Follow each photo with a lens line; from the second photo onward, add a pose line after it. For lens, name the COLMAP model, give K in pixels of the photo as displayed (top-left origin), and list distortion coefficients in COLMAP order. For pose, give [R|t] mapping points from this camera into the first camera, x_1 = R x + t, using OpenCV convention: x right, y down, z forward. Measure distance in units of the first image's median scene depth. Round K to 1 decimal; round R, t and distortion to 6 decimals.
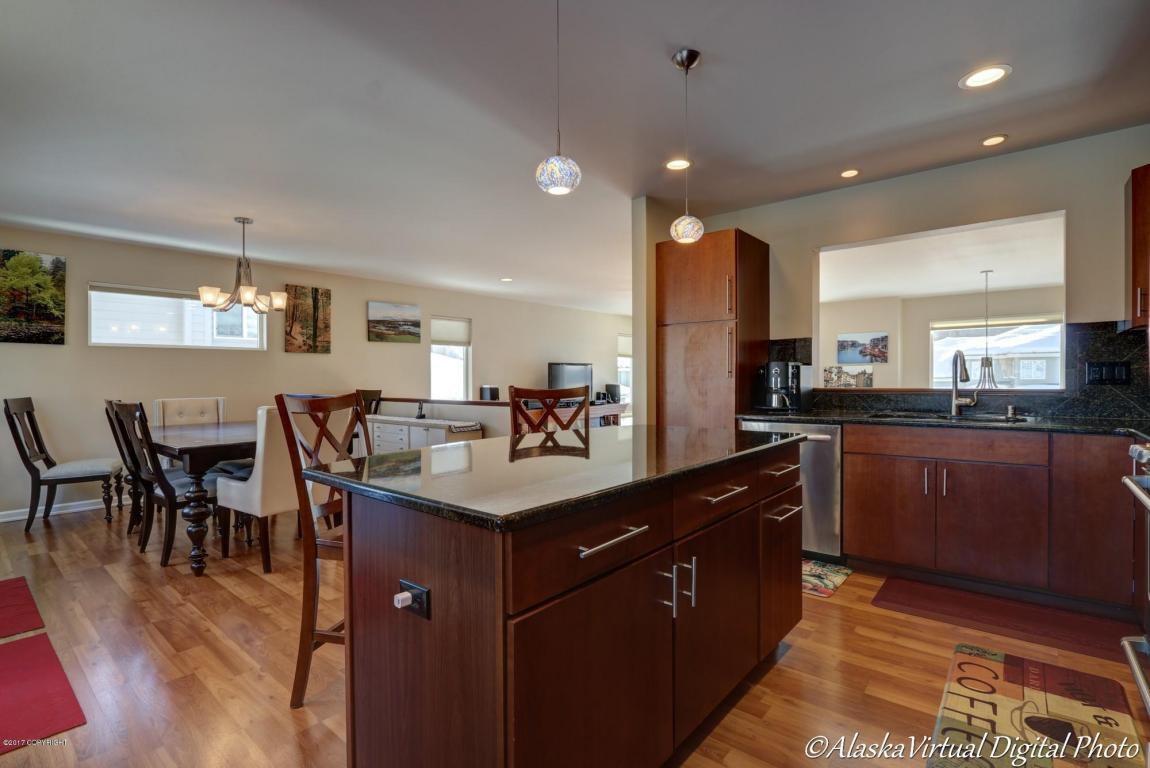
lens RADIAL K [[537.6, 0, 569.5], [0, 537.6, 385.7], [0, 0, 1]] dist [-0.019036, 0.000858]
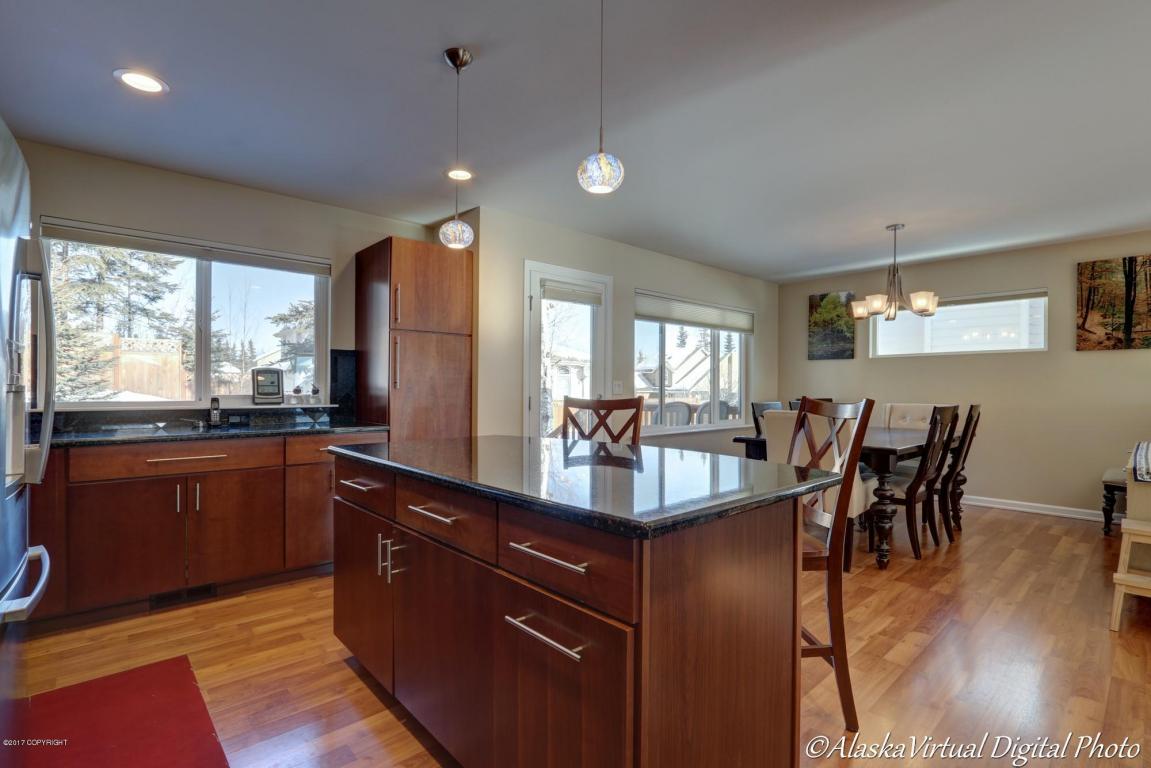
lens RADIAL K [[539.8, 0, 583.8], [0, 539.8, 401.7], [0, 0, 1]] dist [-0.001262, 0.000520]
pose [[-0.112923, 0.033373, -0.993043, 0.325675], [-0.011745, 0.999321, 0.034920, -0.007964], [0.993534, 0.015607, -0.112454, 0.371511]]
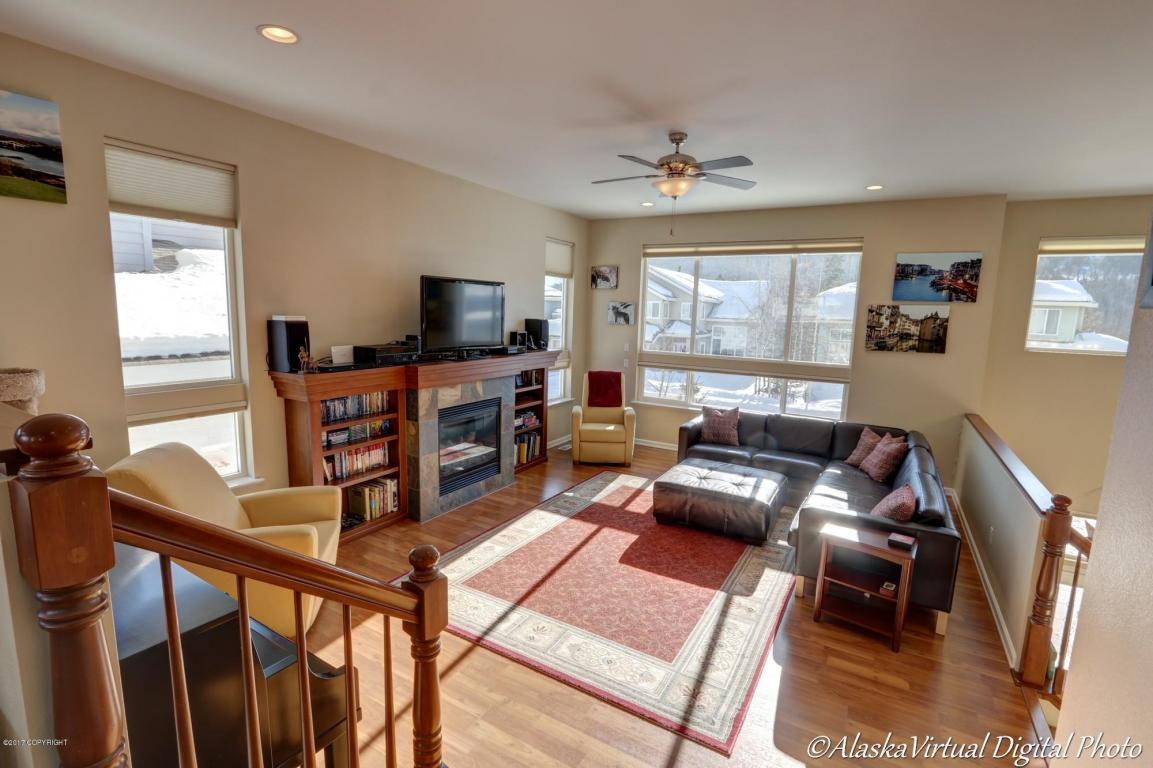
lens RADIAL K [[536.3, 0, 573.8], [0, 536.3, 387.3], [0, 0, 1]] dist [-0.019971, 0.001815]
pose [[0.984400, 0.012986, 0.175467, 0.025210], [-0.036325, 0.990788, 0.130459, -0.011720], [-0.172157, -0.134797, 0.975803, 0.643989]]
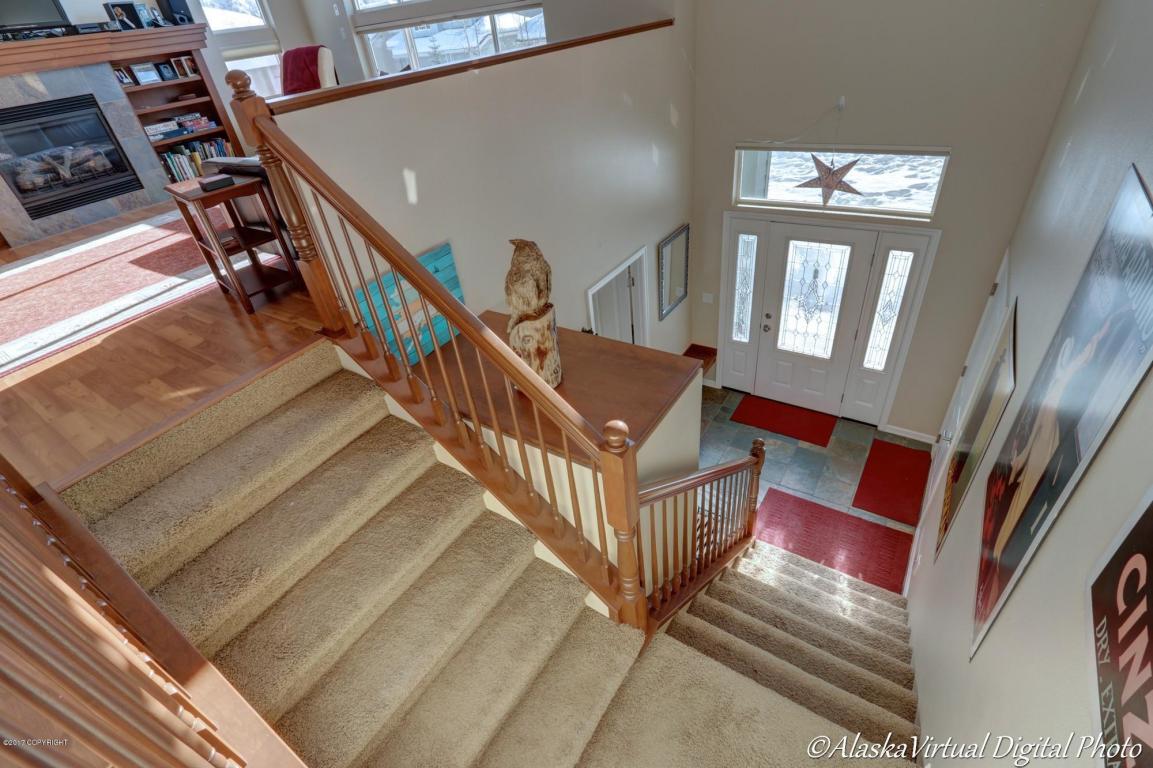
lens RADIAL K [[536.3, 0, 573.8], [0, 536.3, 387.3], [0, 0, 1]] dist [-0.019971, 0.001815]
pose [[0.988200, -0.149275, 0.034334, 0.648872], [0.103850, 0.817712, 0.566183, 0.115253], [-0.112592, -0.555936, 0.823564, 0.618063]]
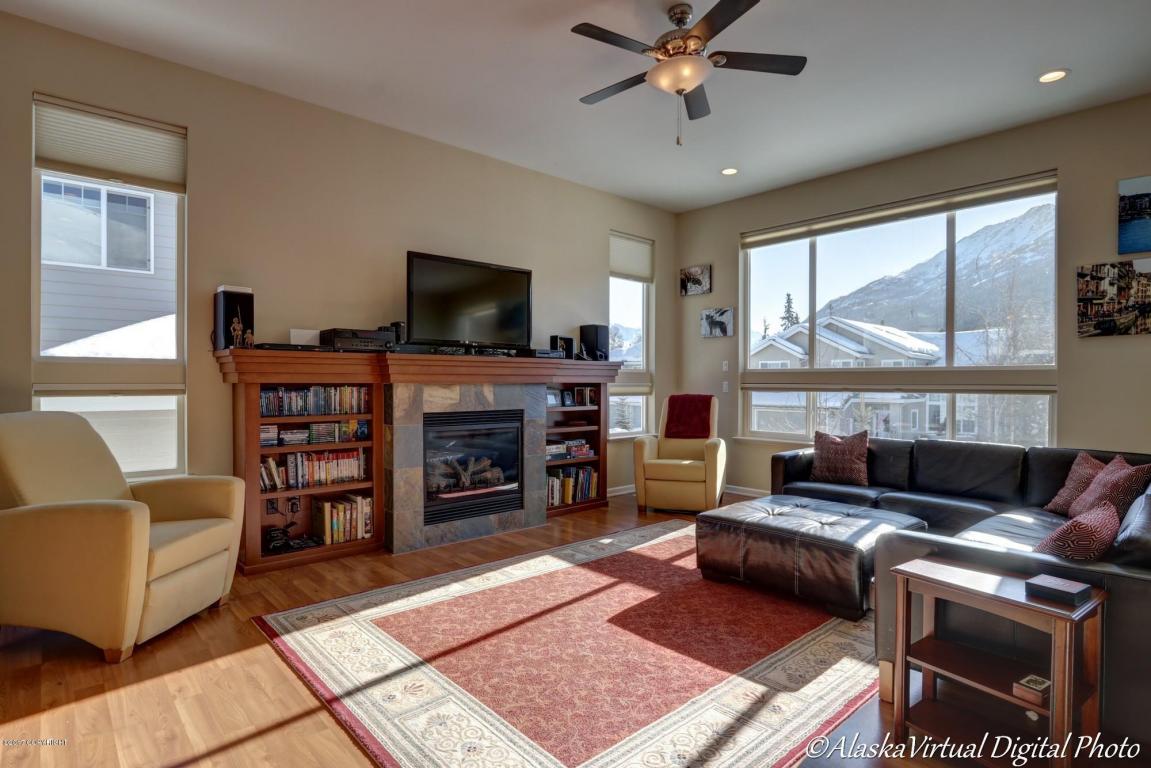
lens RADIAL K [[598.8, 0, 573.2], [0, 598.8, 386.5], [0, 0, 1]] dist [-0.017059, 0.000970]
pose [[0.991485, 0.013941, -0.129475, 0.230763], [-0.014472, 0.999890, -0.003157, 0.096918], [0.129417, 0.005004, 0.991578, 0.759532]]
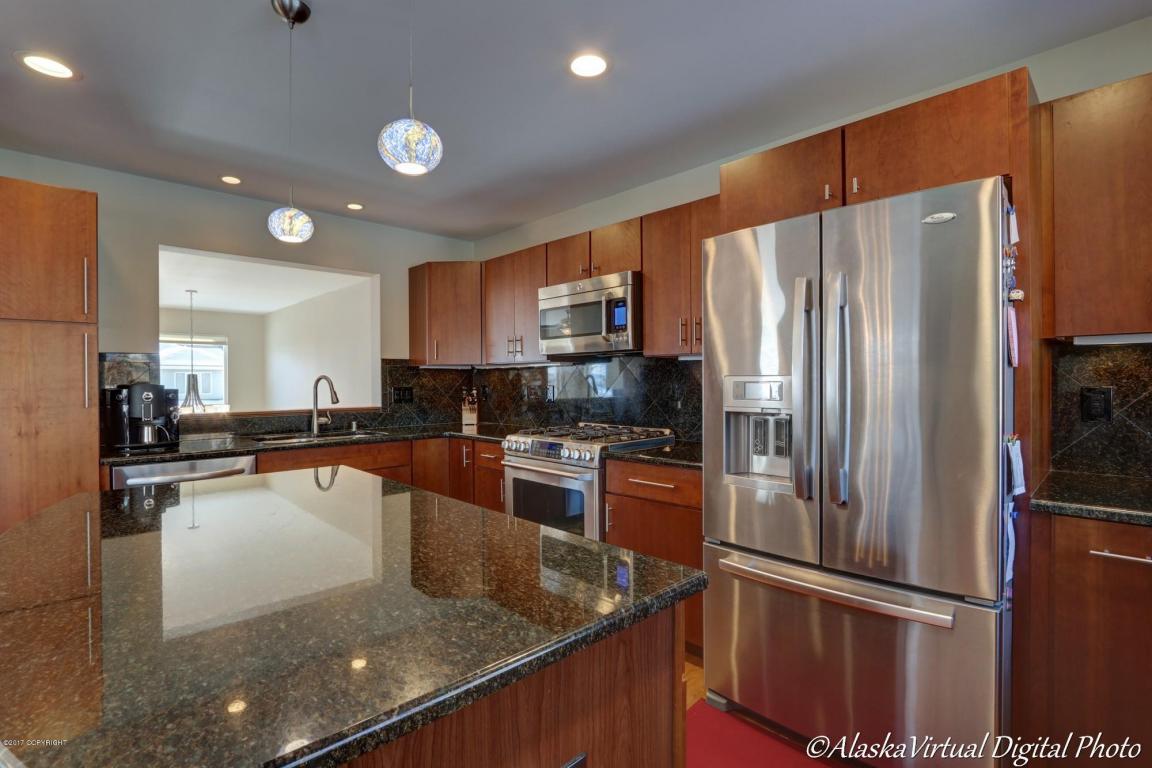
lens RADIAL K [[538.5, 0, 570.4], [0, 538.5, 385.7], [0, 0, 1]] dist [-0.019036, 0.000858]
pose [[0.101125, 0.003047, 0.994869, -0.178582], [0.016854, 0.999847, -0.004776, -0.015770], [-0.994731, 0.017250, 0.101058, 0.179002]]
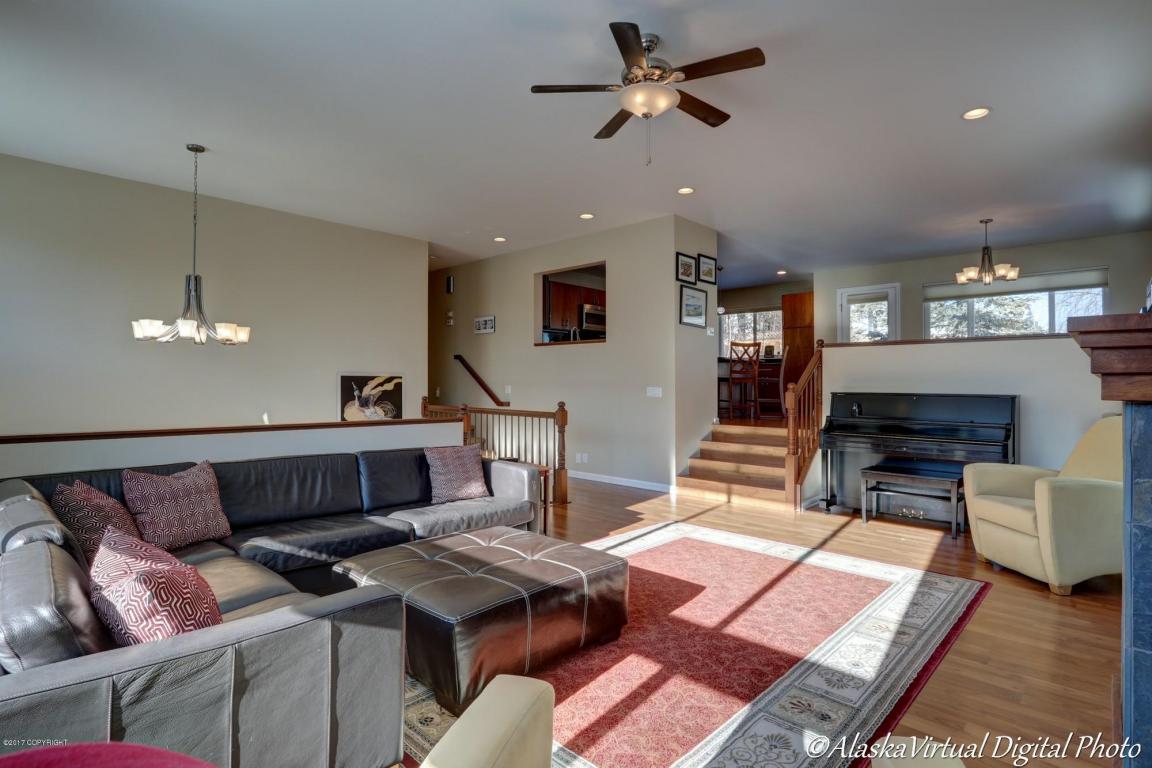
lens RADIAL K [[575.0, 0, 576.0], [0, 575.0, 384.0], [0, 0, 1]] dist [-0.002122, -0.000289]
pose [[-0.998412, 0.000133, 0.056332, 0.292156], [0.000696, 0.999950, 0.009987, 0.081566], [-0.056327, 0.010010, -0.998362, 1.796197]]
